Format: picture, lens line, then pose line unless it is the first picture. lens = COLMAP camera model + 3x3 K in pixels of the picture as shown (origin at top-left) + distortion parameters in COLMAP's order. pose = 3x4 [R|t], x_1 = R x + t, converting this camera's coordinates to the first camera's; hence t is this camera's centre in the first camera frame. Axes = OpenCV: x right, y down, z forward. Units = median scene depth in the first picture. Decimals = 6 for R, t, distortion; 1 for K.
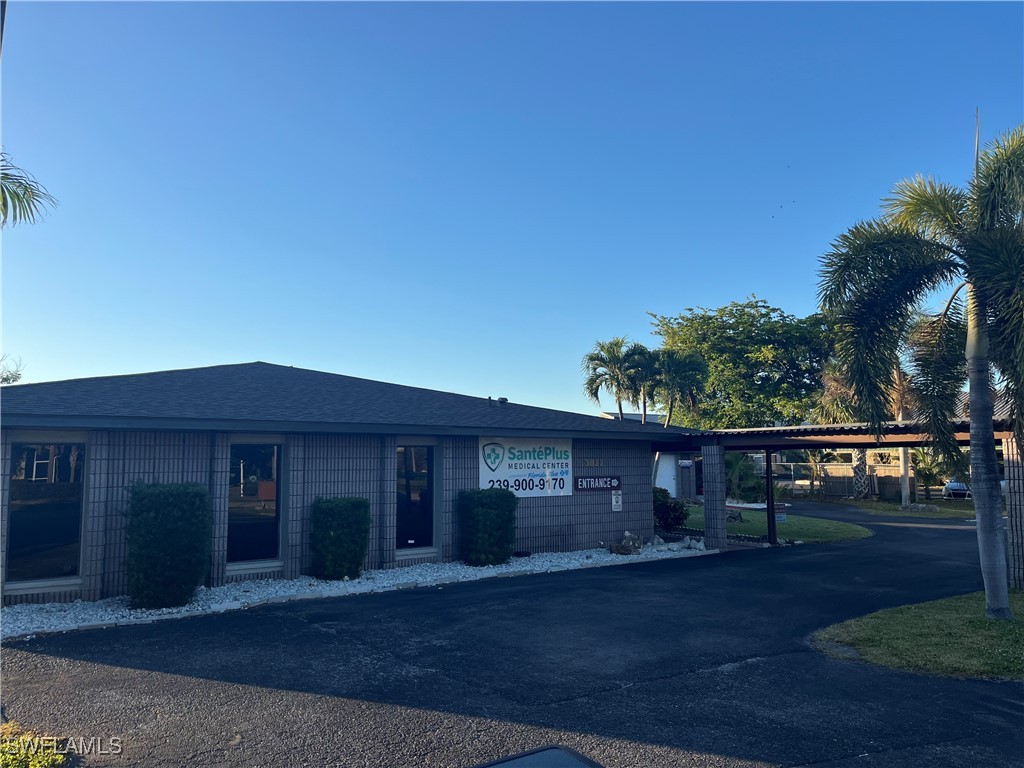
lens RADIAL K [[773.0, 0, 512.2], [0, 773.0, 385.0], [0, 0, 1]] dist [0.069549, -0.093769]
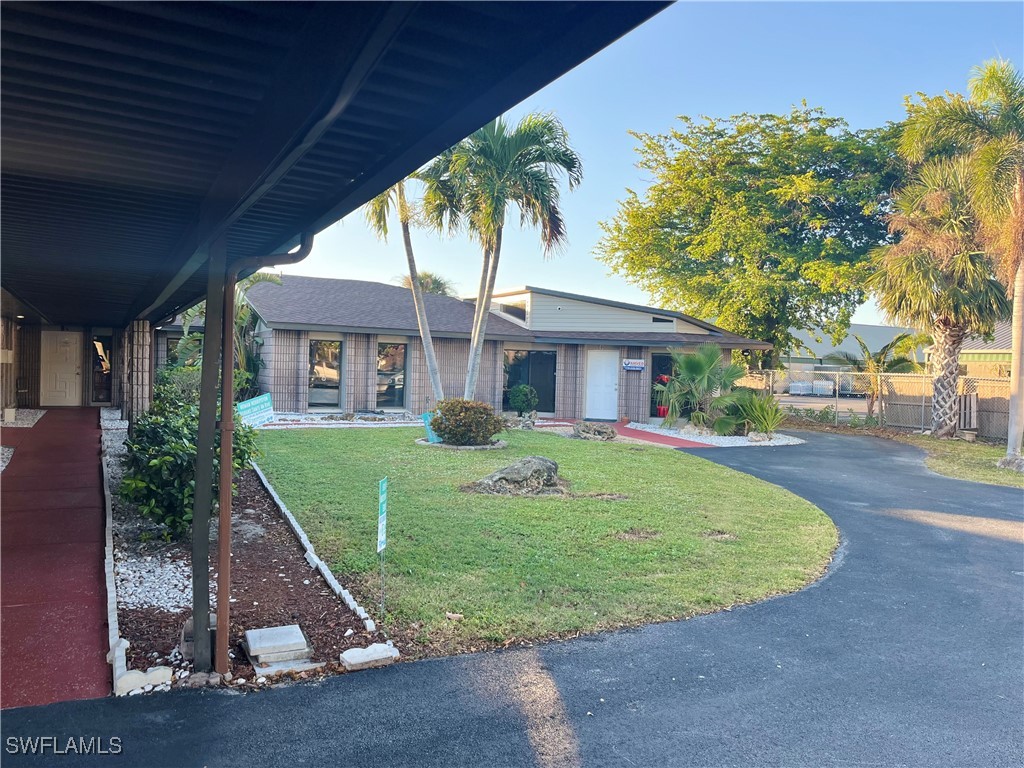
lens RADIAL K [[773.0, 0, 517.7], [0, 773.0, 380.7], [0, 0, 1]] dist [0.069549, -0.093769]
pose [[0.988408, 0.037650, -0.147076, 0.218256], [-0.020561, 0.993033, 0.116030, 0.044768], [0.150420, -0.111661, 0.982296, 0.387635]]
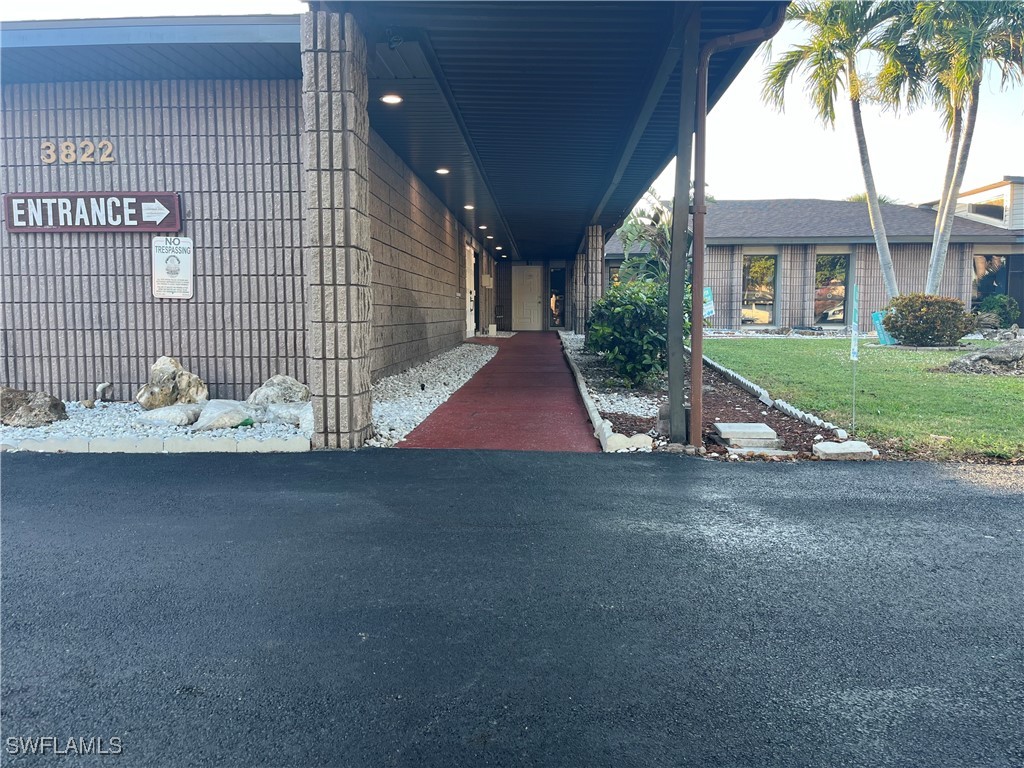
lens RADIAL K [[773.0, 0, 513.3], [0, 773.0, 378.7], [0, 0, 1]] dist [0.069549, -0.093769]
pose [[0.774733, 0.058024, -0.629621, 0.213304], [0.058916, 0.984824, 0.163253, 0.069165], [0.629538, -0.163572, 0.759557, 0.382027]]
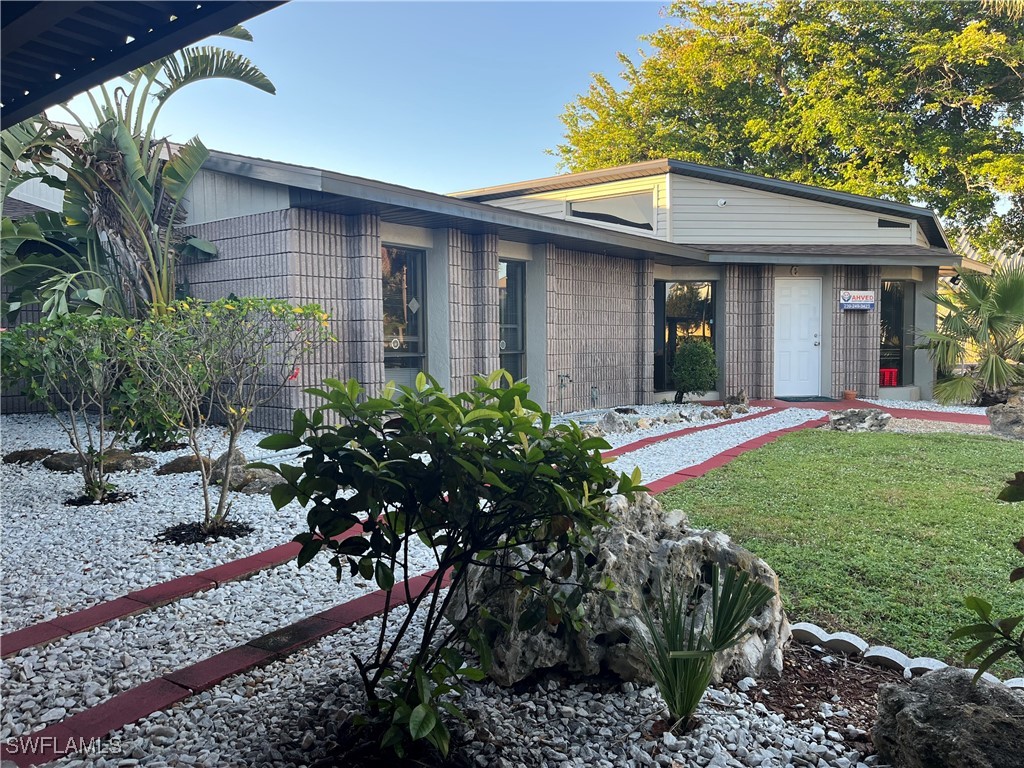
lens RADIAL K [[773.0, 0, 513.2], [0, 773.0, 385.4], [0, 0, 1]] dist [0.069549, -0.093769]
pose [[0.956285, -0.019625, 0.291777, -0.029891], [-0.026120, 0.988026, 0.152061, 0.087568], [-0.291268, -0.153035, 0.944322, 0.689963]]
